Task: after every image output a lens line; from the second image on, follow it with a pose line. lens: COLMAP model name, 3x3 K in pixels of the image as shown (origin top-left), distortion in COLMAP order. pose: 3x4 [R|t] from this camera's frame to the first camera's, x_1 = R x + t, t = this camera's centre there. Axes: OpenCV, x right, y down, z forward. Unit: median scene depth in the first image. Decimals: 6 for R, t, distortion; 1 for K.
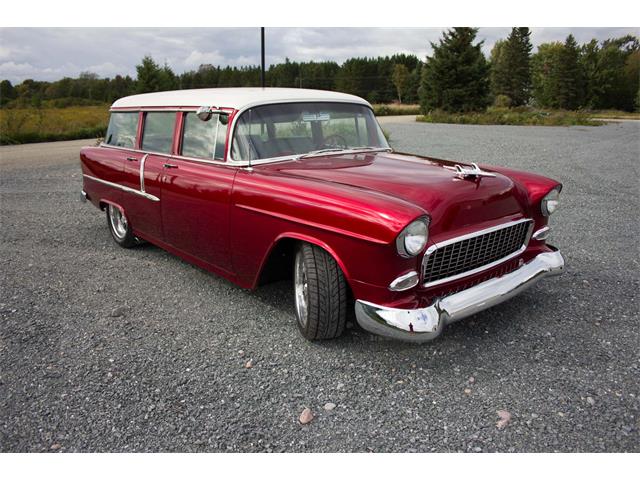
lens RADIAL K [[524.8, 0, 320.0], [0, 524.8, 240.0], [0, 0, 1]] dist [-0.155093, 0.134099]
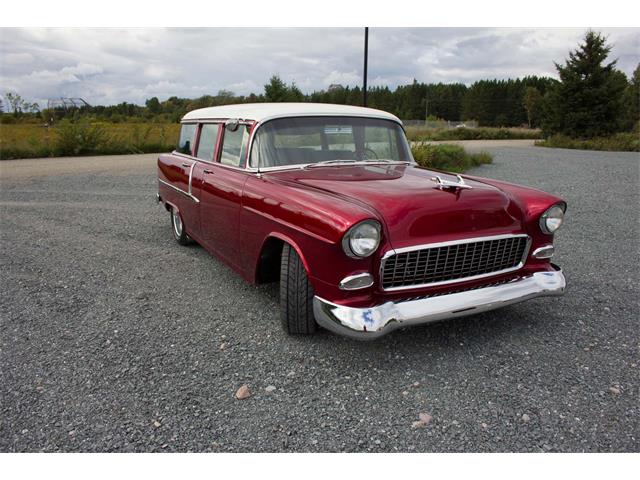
lens RADIAL K [[524.8, 0, 320.0], [0, 524.8, 240.0], [0, 0, 1]] dist [-0.155093, 0.134099]
pose [[0.973031, 0.063071, -0.221885, 0.228023], [-0.071340, 0.997017, -0.029444, 0.022458], [0.219366, 0.044479, 0.974628, -0.037597]]
